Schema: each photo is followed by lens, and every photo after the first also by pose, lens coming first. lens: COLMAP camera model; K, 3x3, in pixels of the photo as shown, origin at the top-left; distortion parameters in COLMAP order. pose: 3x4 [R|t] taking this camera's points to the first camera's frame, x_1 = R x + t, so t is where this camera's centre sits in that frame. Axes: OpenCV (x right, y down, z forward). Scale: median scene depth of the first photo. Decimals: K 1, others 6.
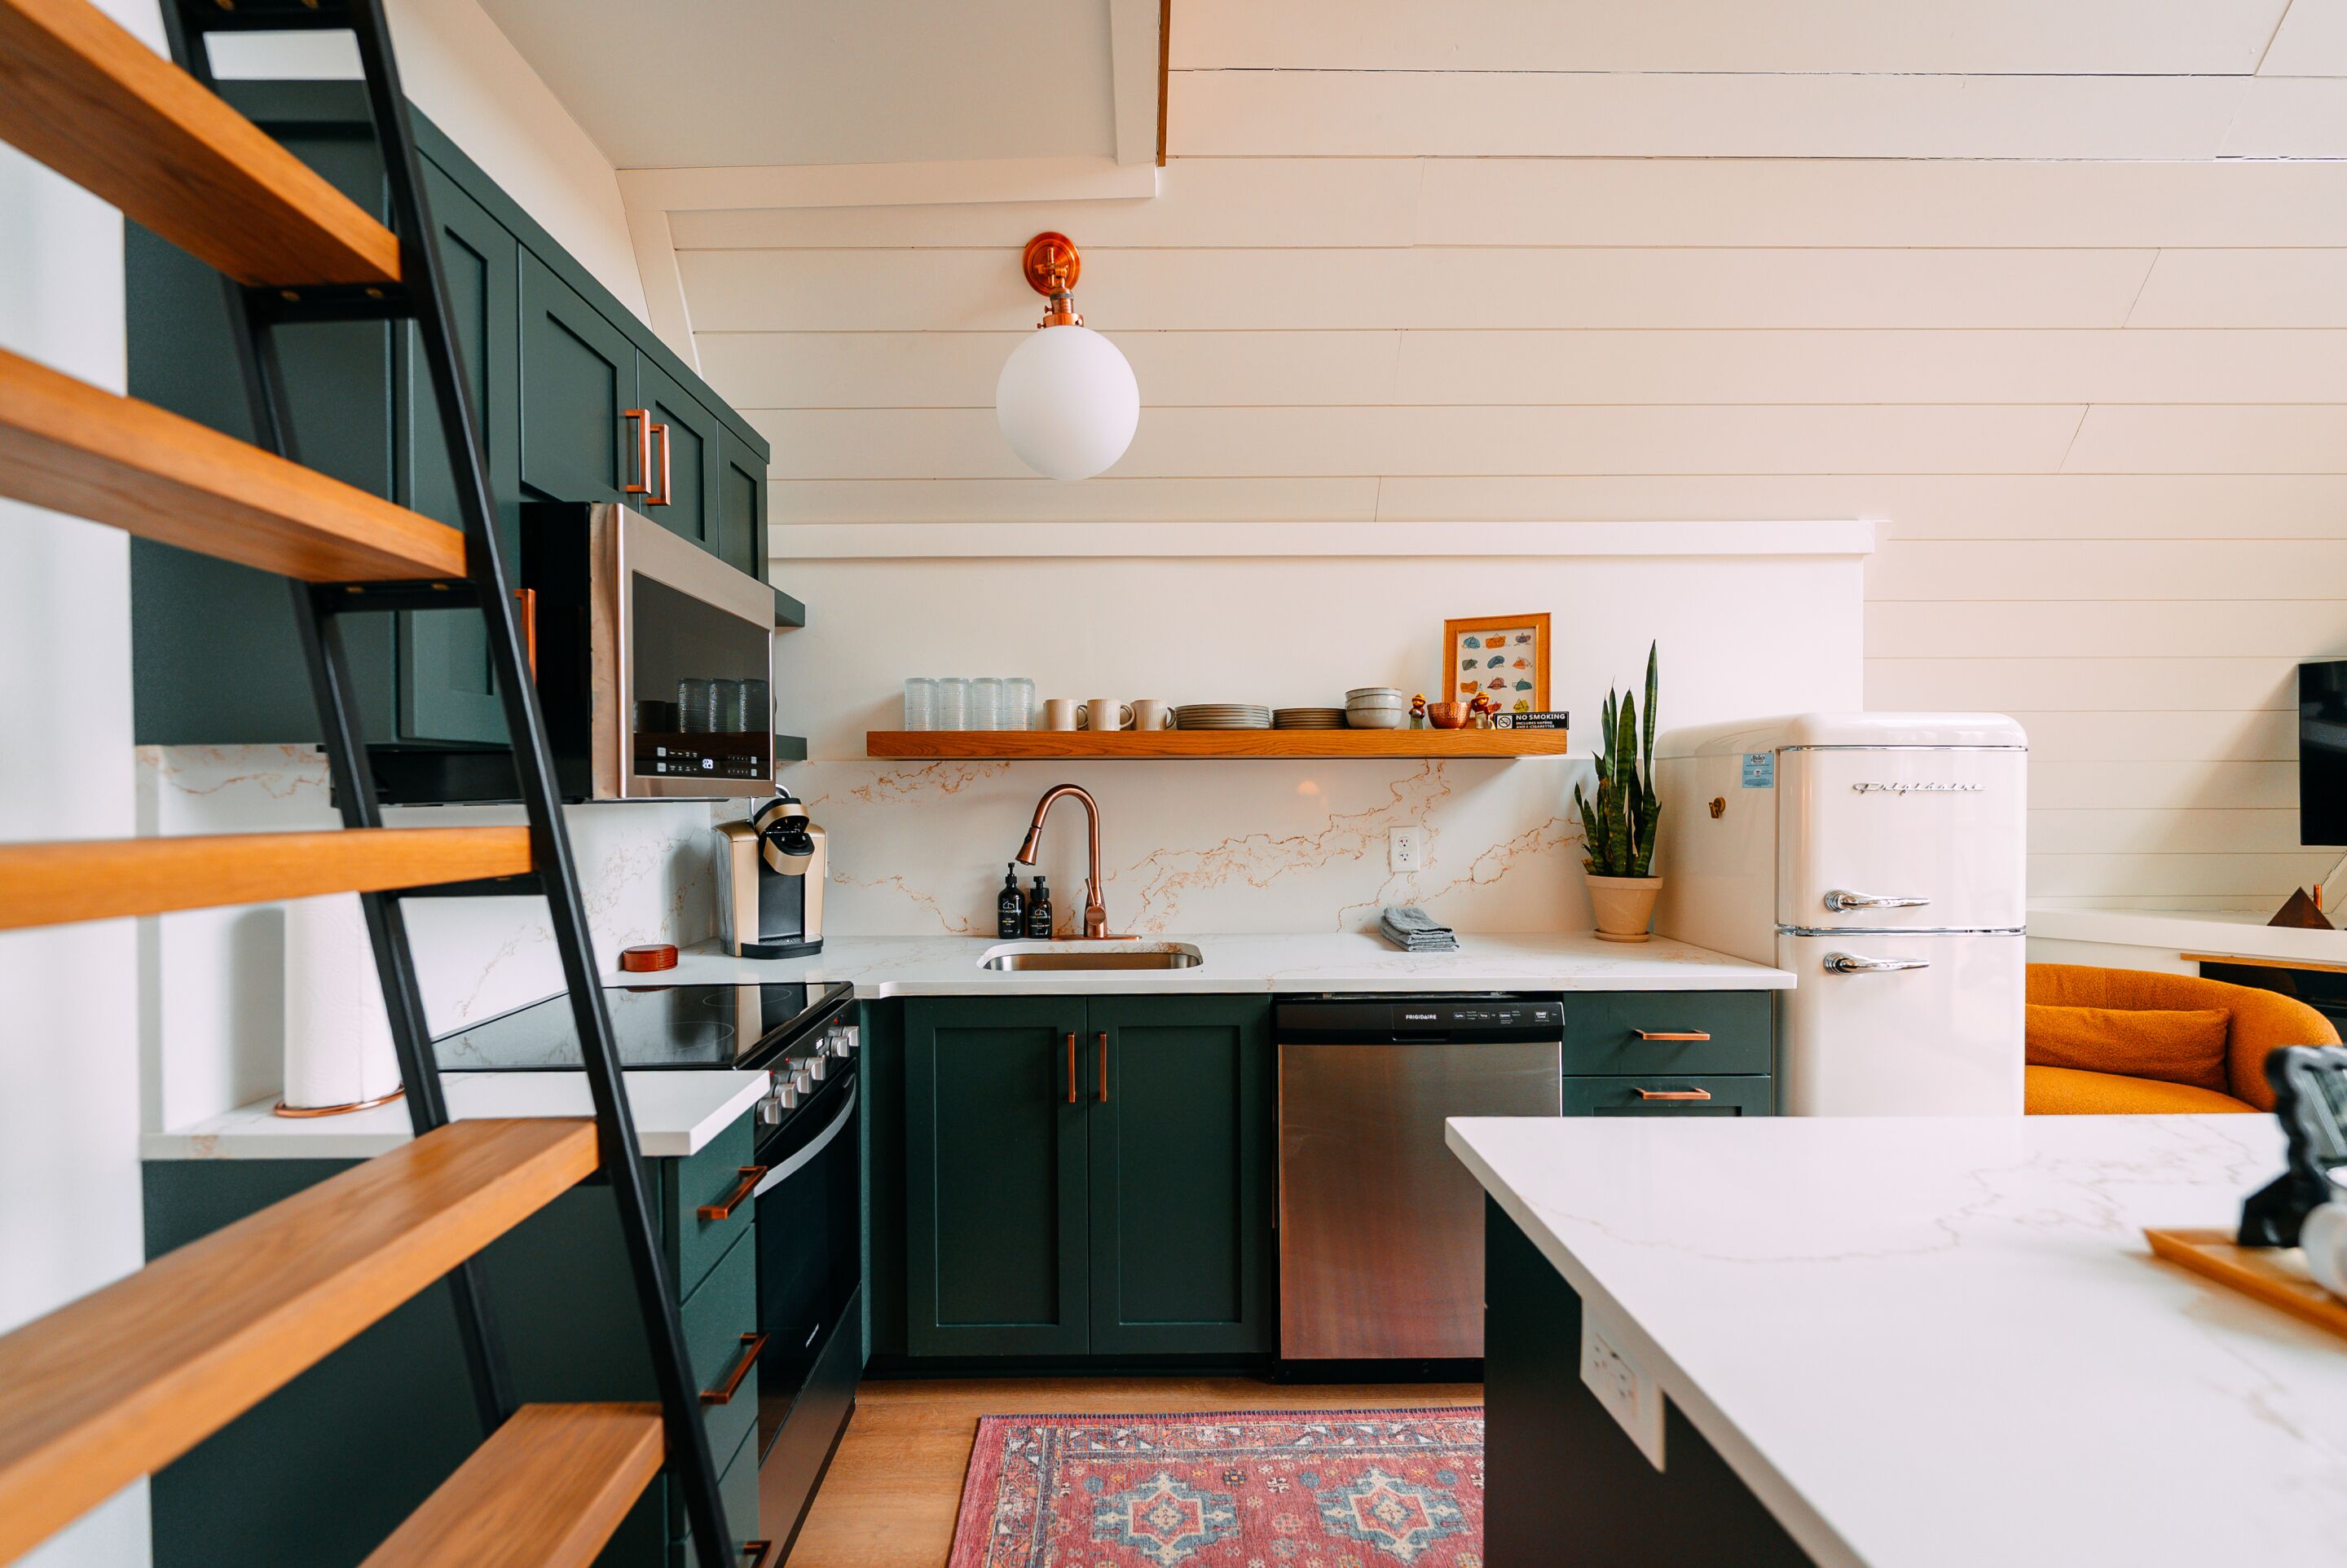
lens RADIAL K [[962.7, 0, 1169.8], [0, 962.7, 801.0], [0, 0, 1]] dist [-0.002123, 0.000437]
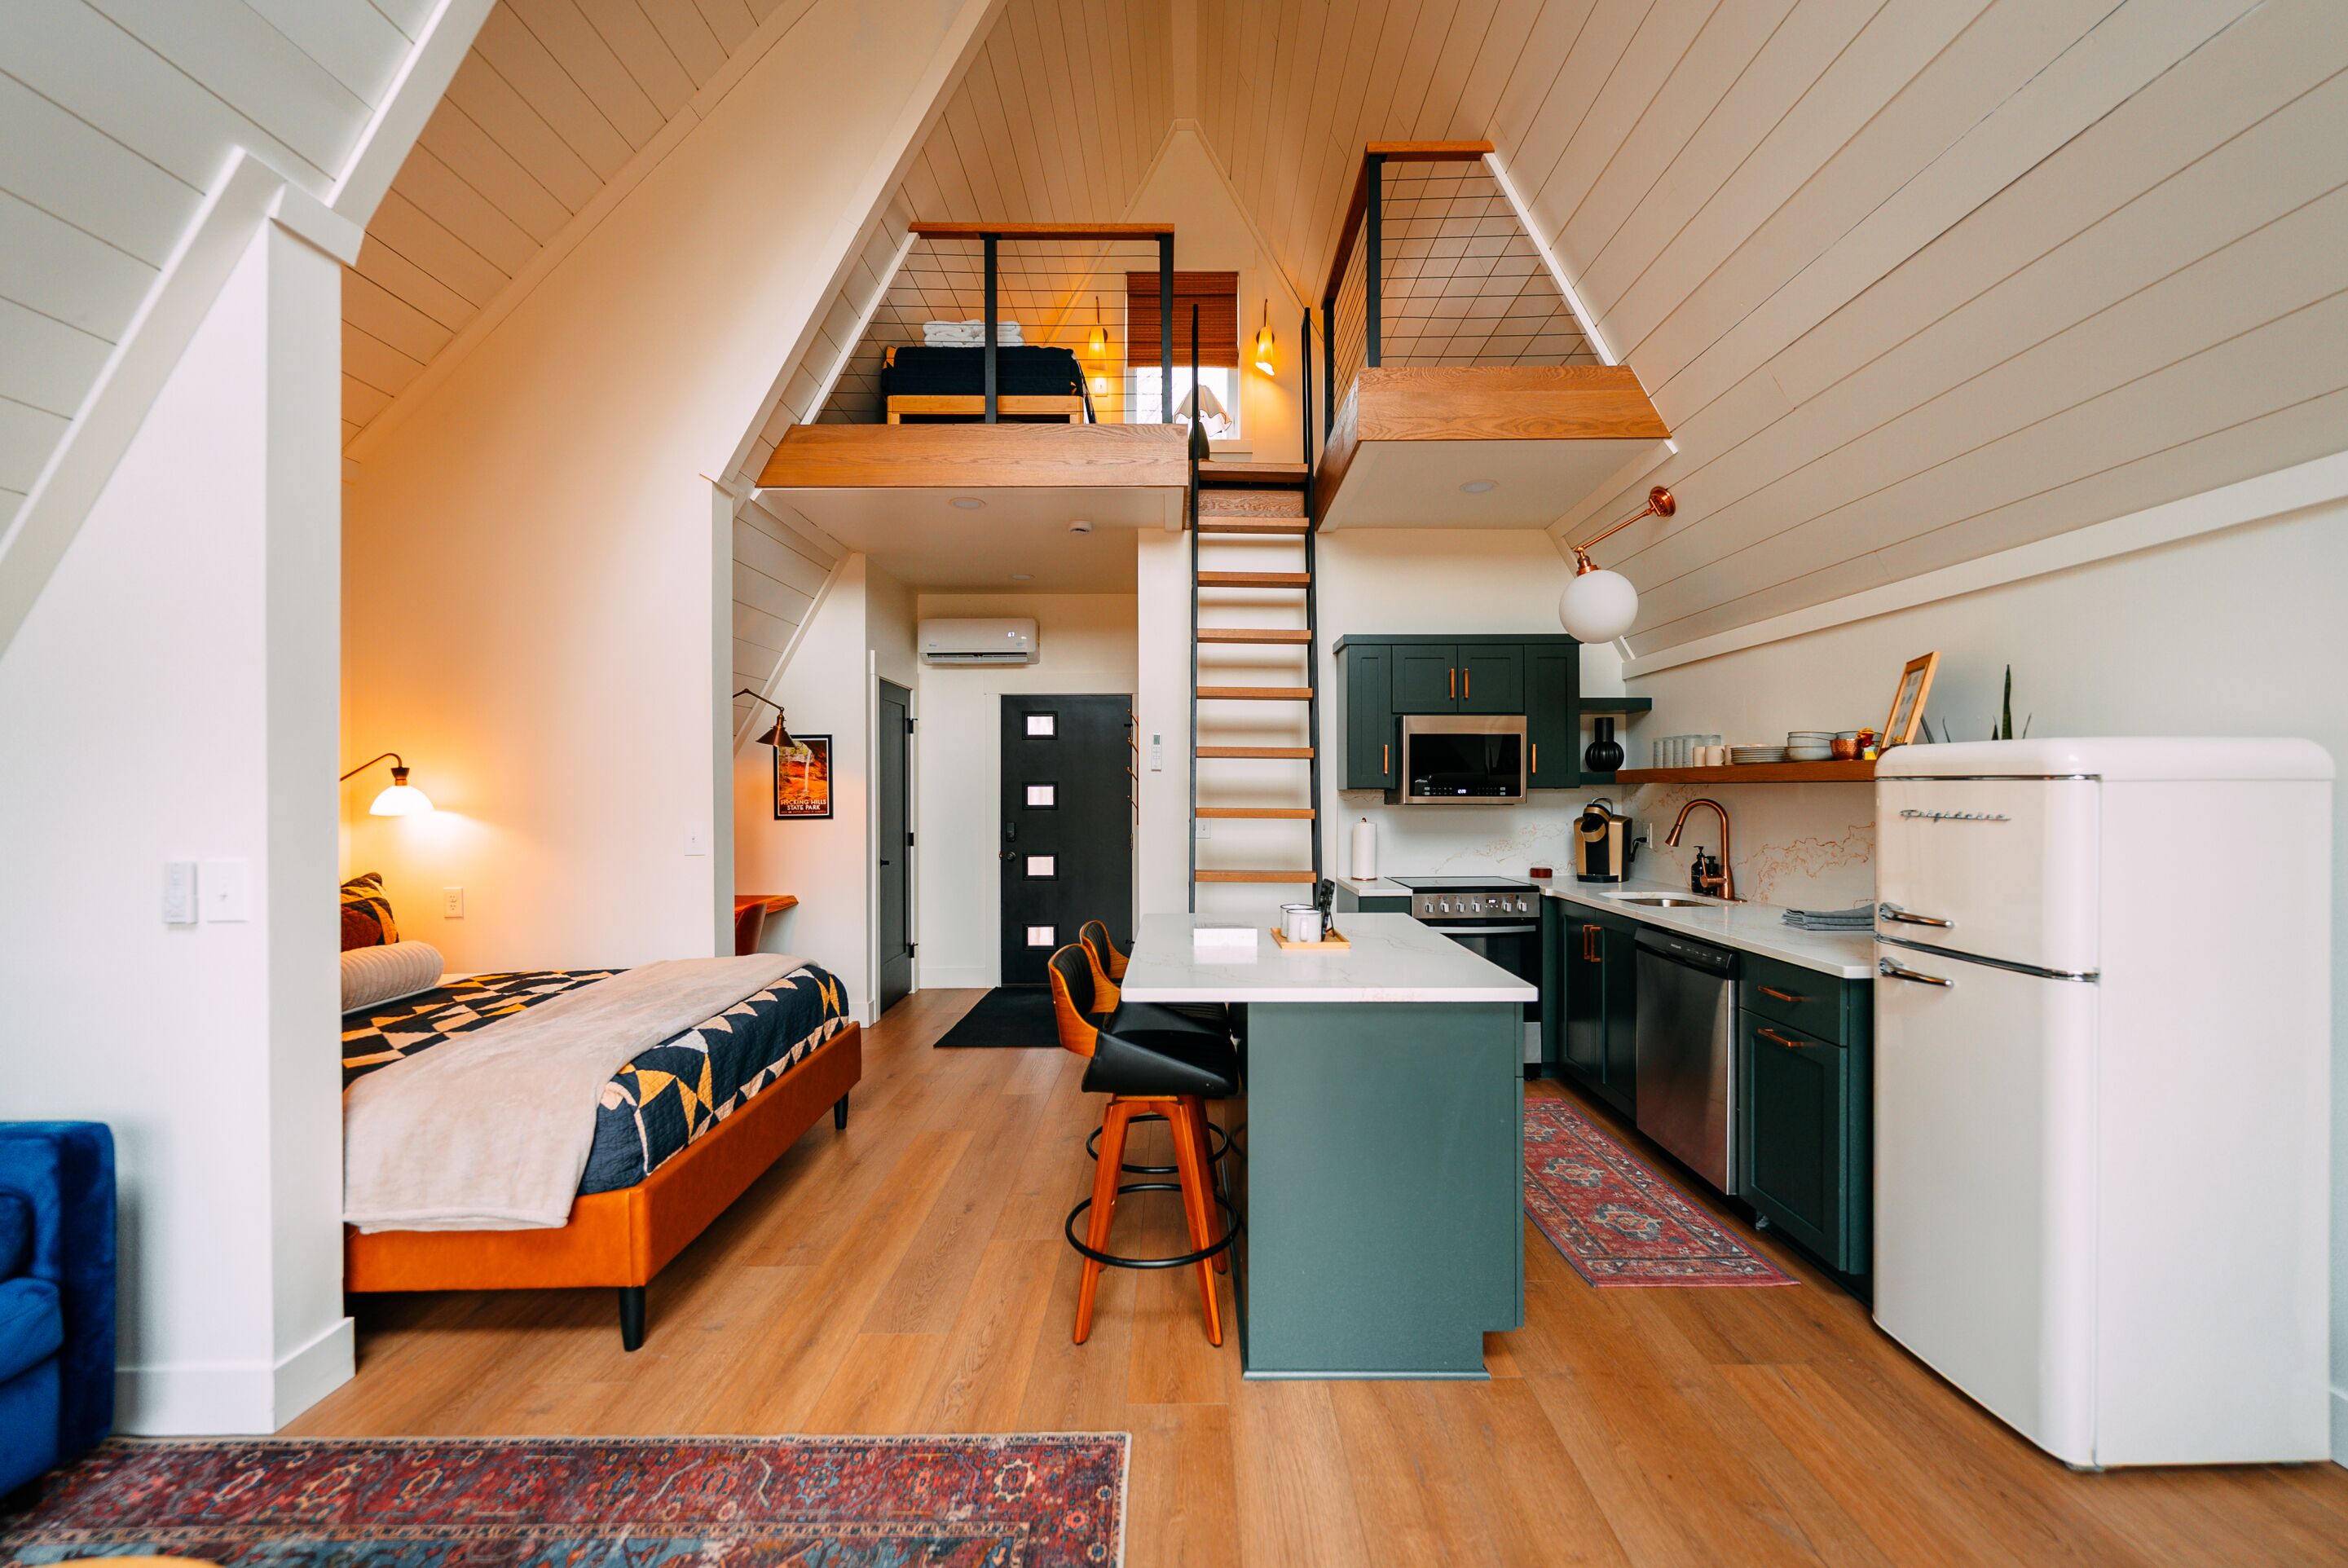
lens RADIAL K [[963.1, 0, 1181.3], [0, 963.1, 784.6], [0, 0, 1]] dist [-0.002123, 0.000437]
pose [[-0.013599, -0.002047, -0.999905, 1.944370], [-0.009639, 0.999952, -0.001916, -0.038569], [0.999861, 0.009612, -0.013619, 0.187935]]
